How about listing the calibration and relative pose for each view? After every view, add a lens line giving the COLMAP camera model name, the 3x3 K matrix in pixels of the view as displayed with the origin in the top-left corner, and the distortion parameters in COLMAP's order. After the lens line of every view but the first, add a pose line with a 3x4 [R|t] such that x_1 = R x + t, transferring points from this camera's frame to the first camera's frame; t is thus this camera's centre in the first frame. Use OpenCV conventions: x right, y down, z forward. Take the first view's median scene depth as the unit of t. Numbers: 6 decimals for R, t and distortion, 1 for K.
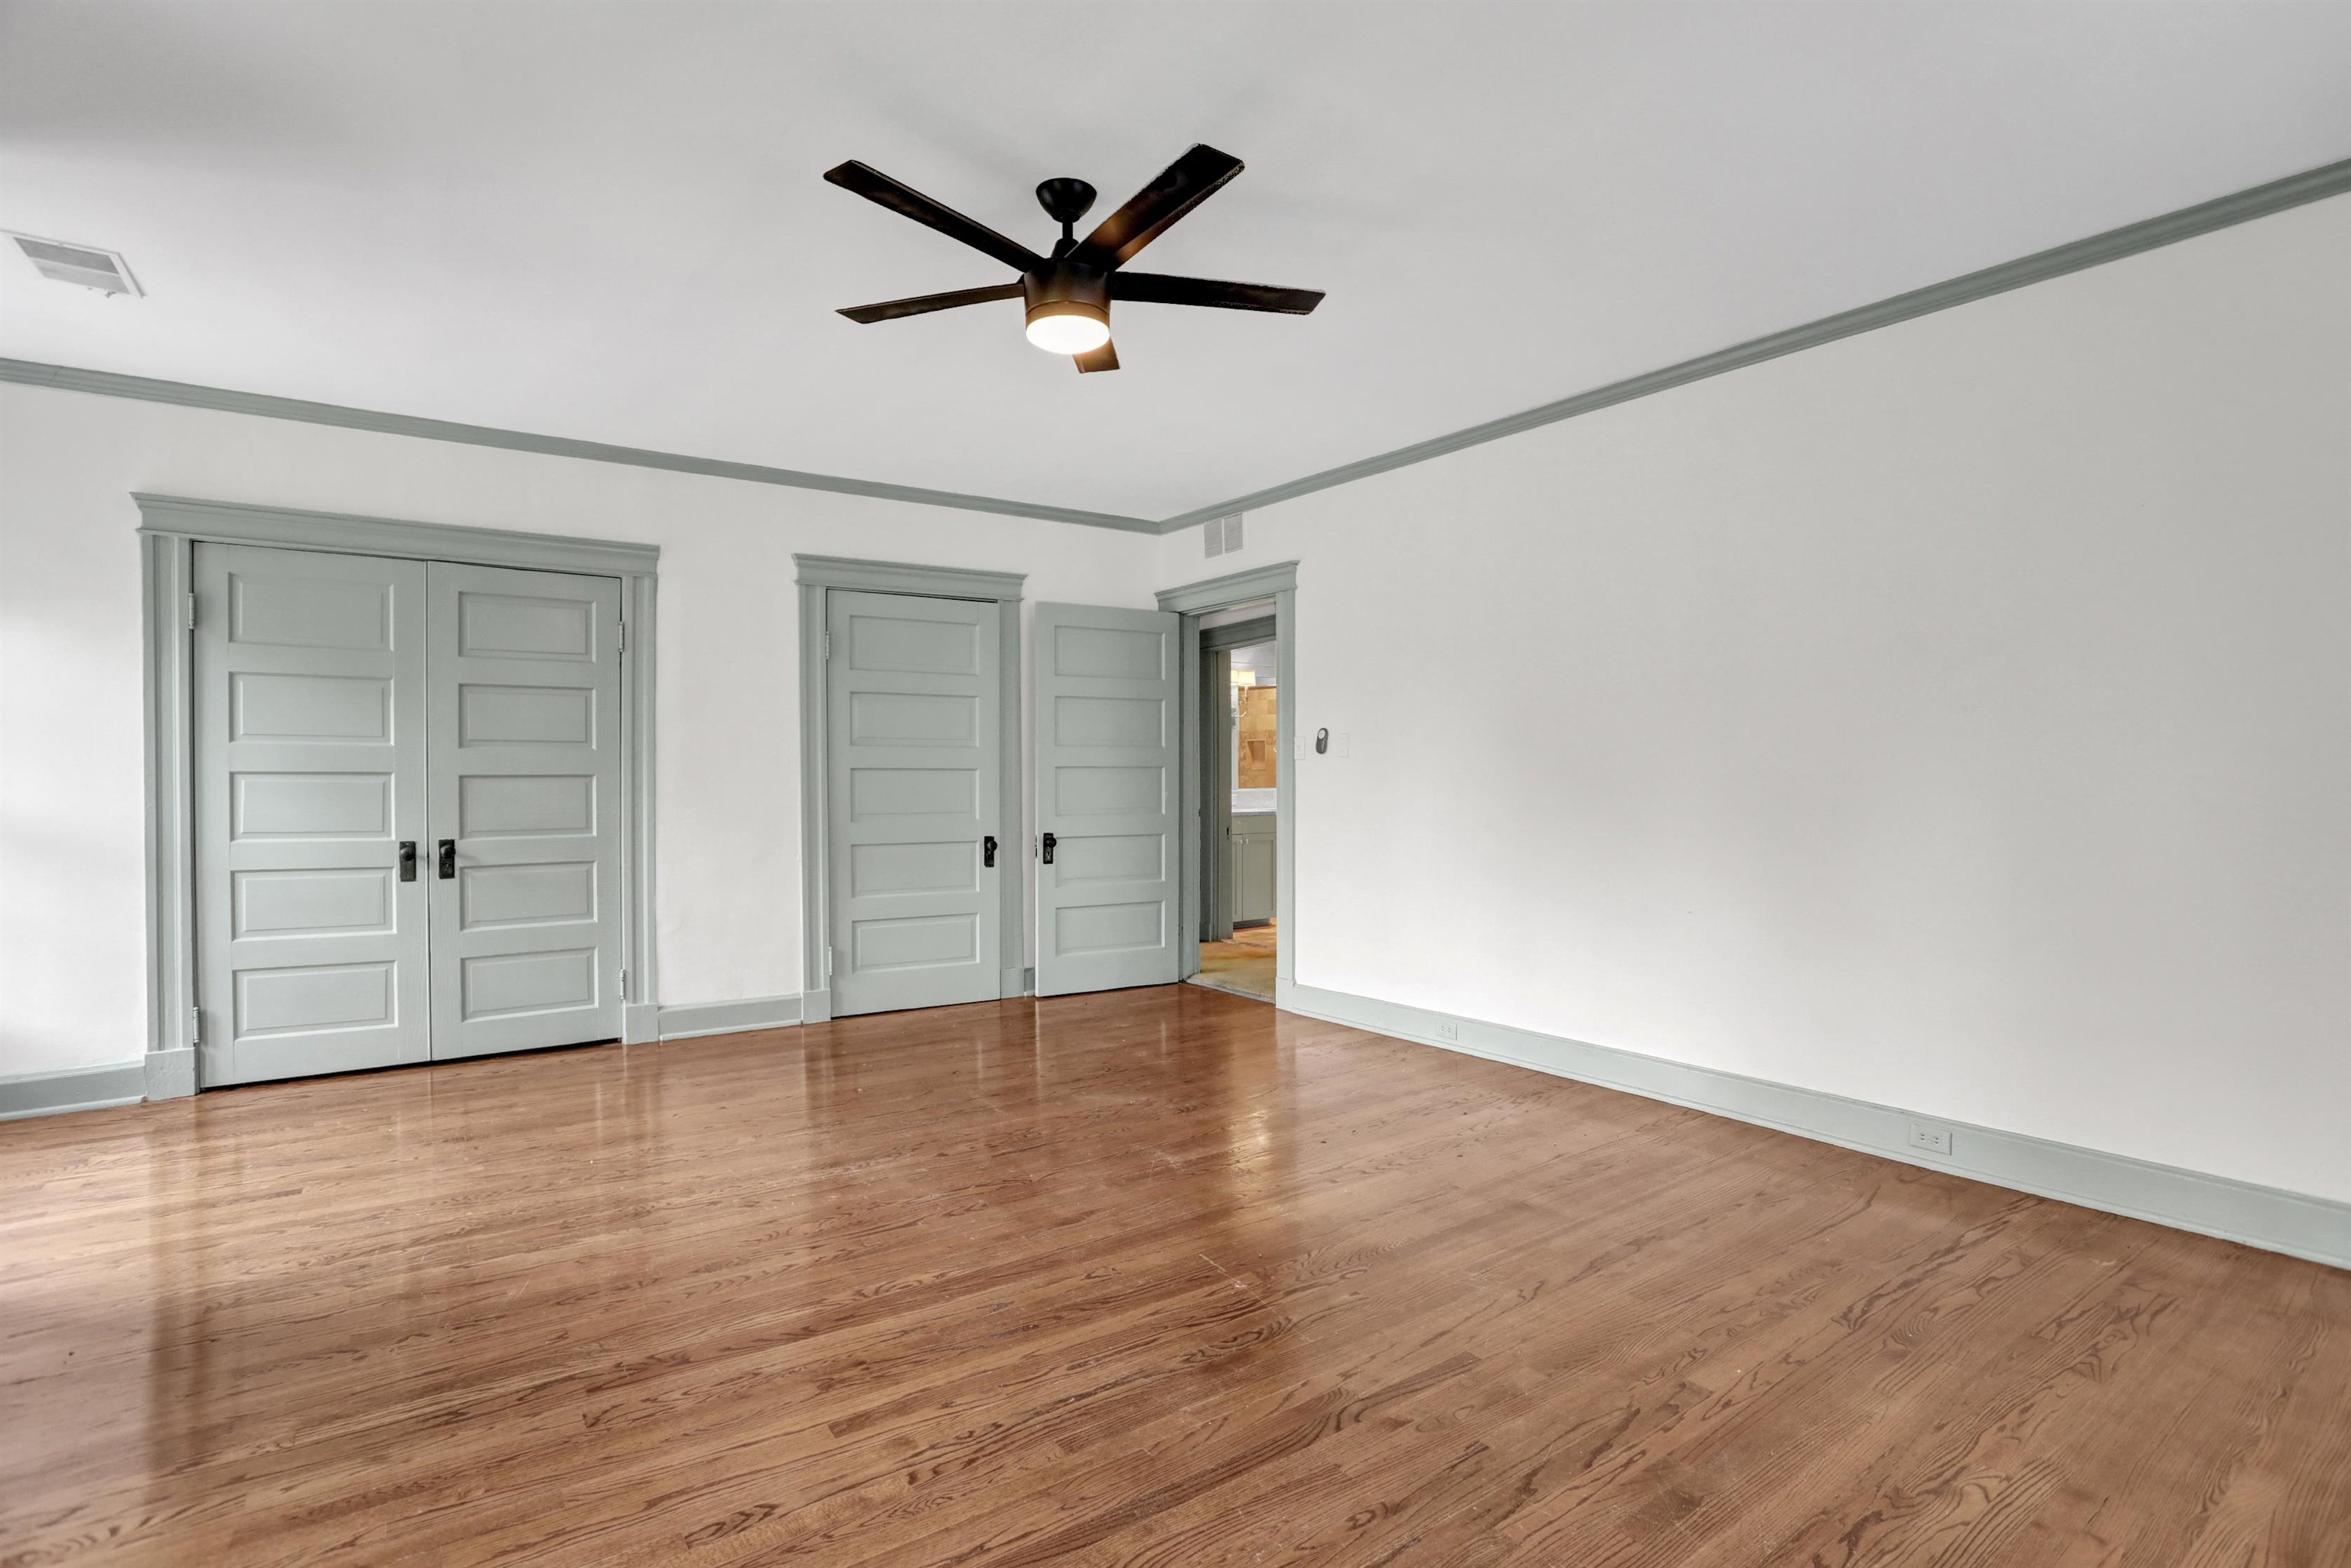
lens RADIAL K [[1168.7, 0, 1163.1], [0, 1168.7, 778.4], [0, 0, 1]] dist [-0.048720, 0.003129]
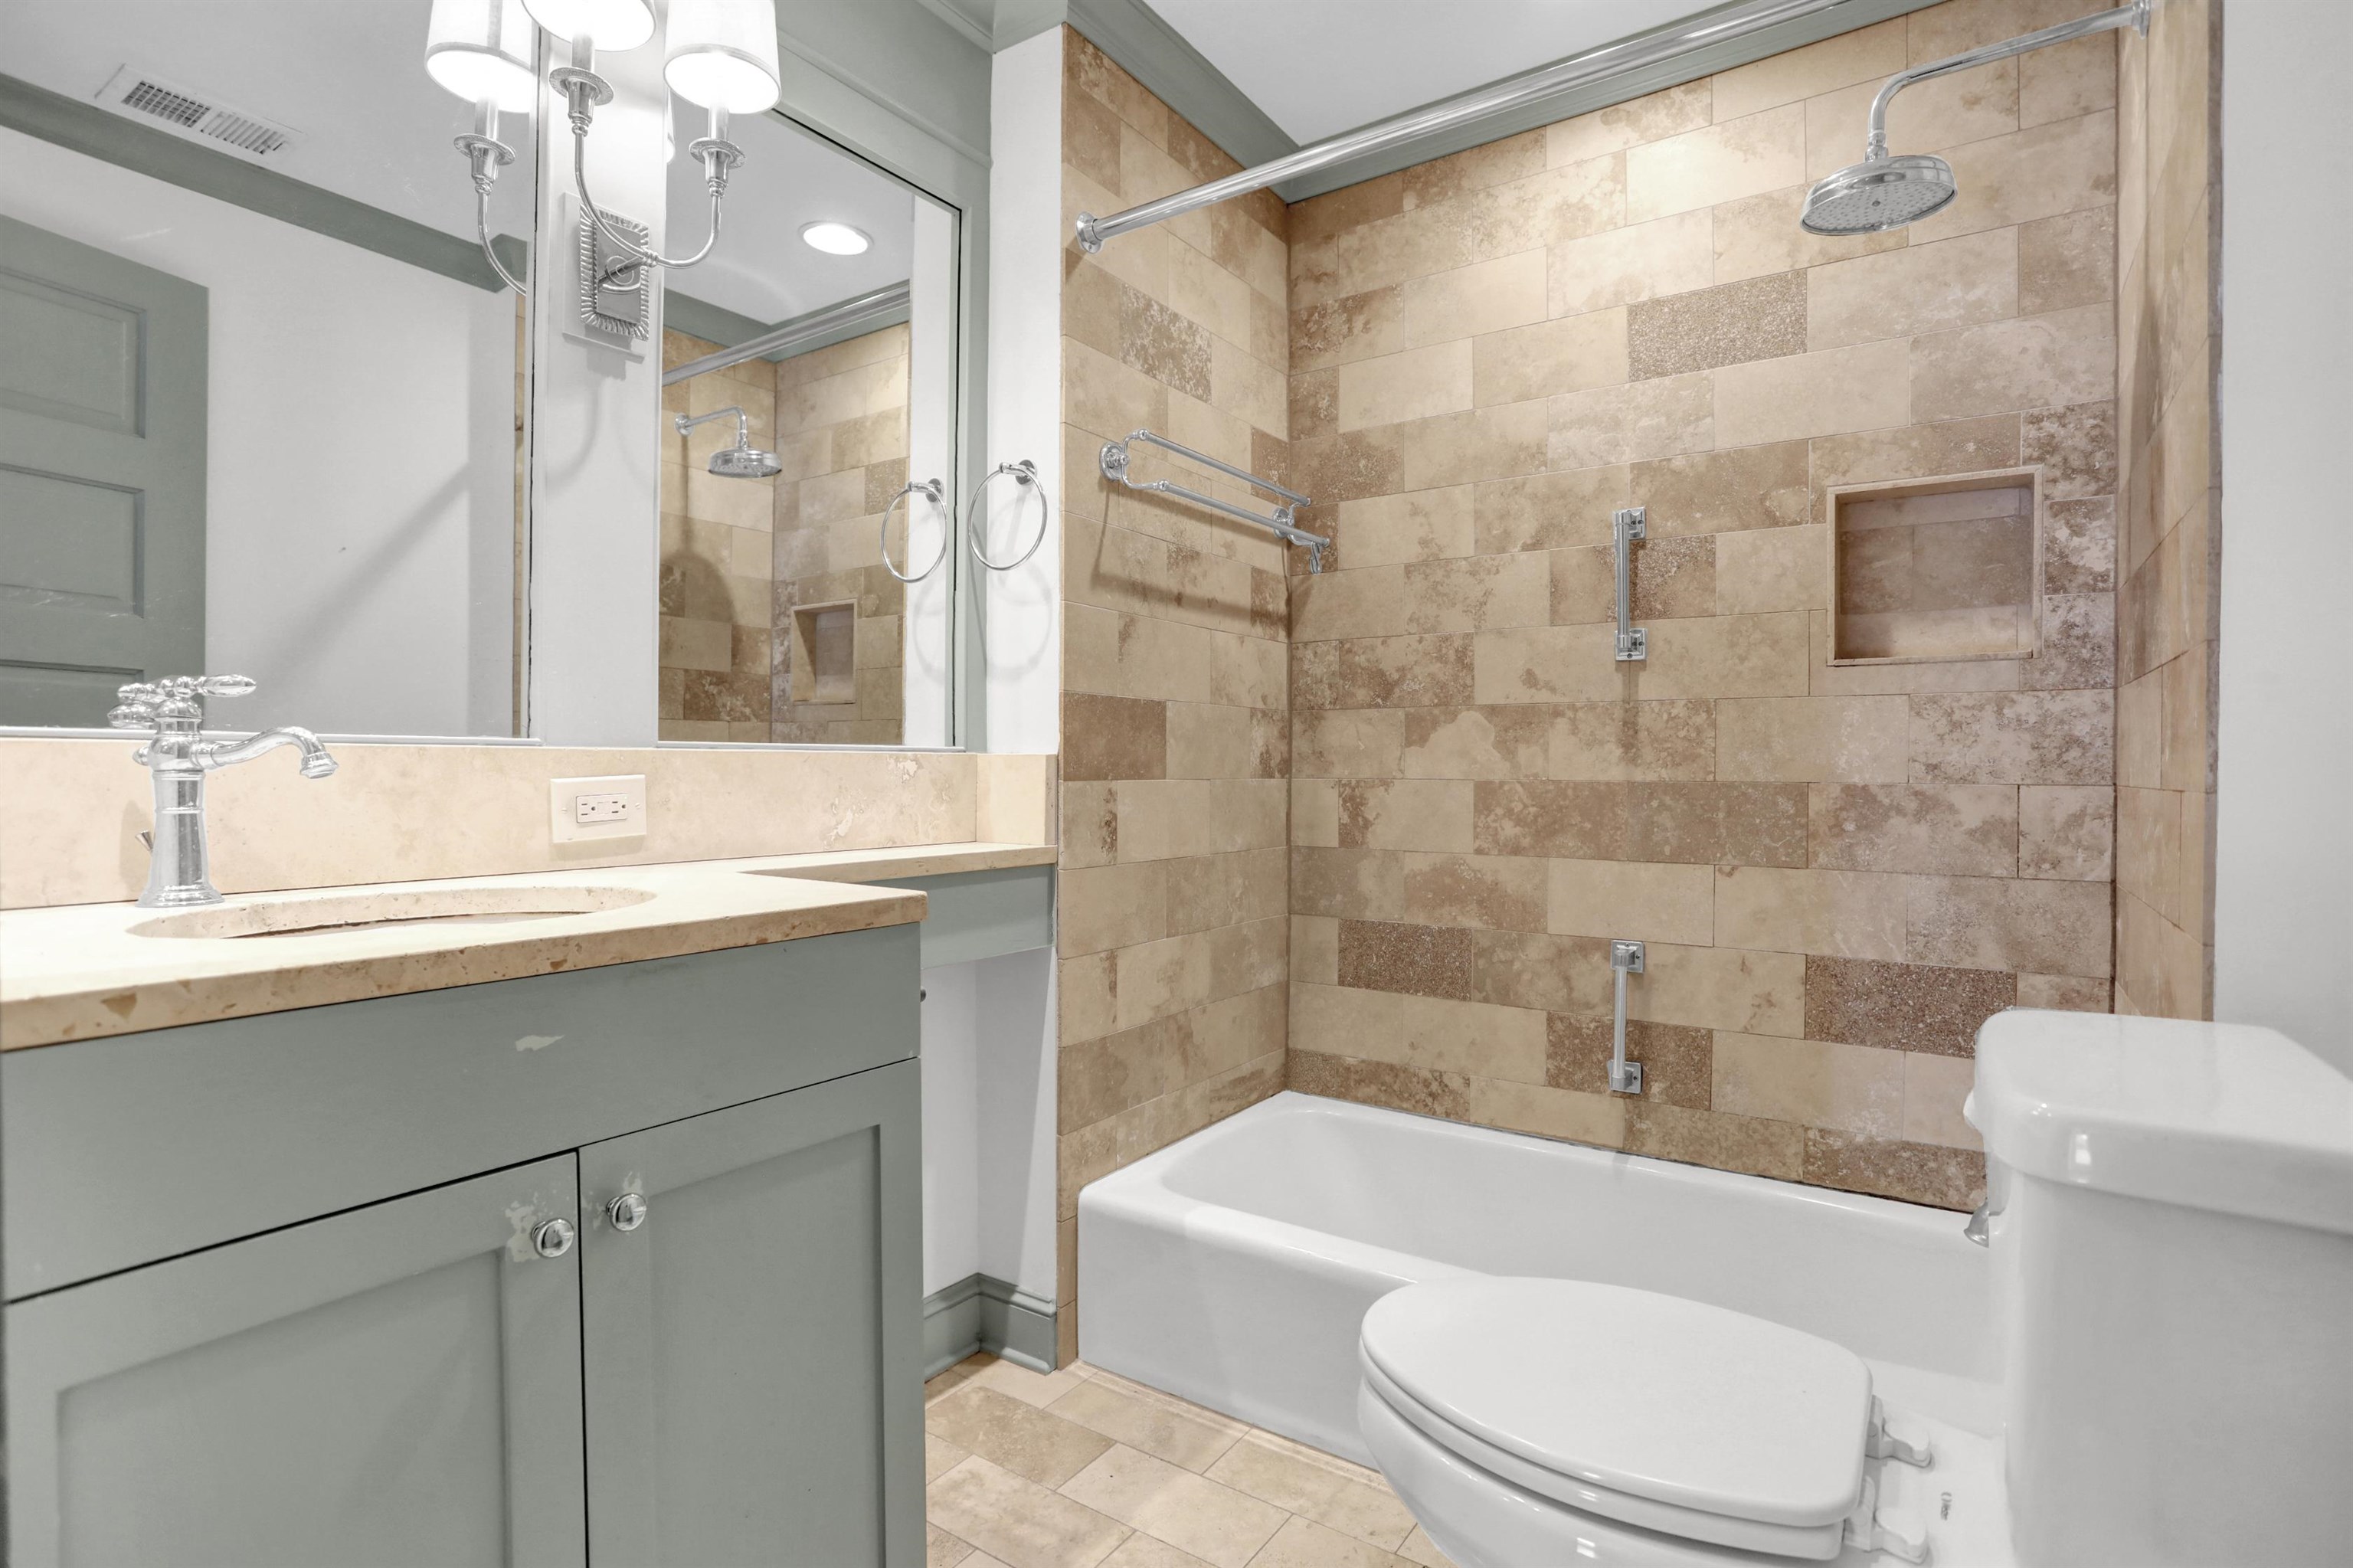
lens RADIAL K [[1169.8, 0, 1182.0], [0, 1169.8, 787.6], [0, 0, 1]] dist [-0.048720, 0.003129]
pose [[0.940989, 0.001043, 0.338435, 0.065227], [-0.004582, 0.999943, 0.009657, 0.010515], [-0.338405, -0.010638, 0.940940, 0.693281]]
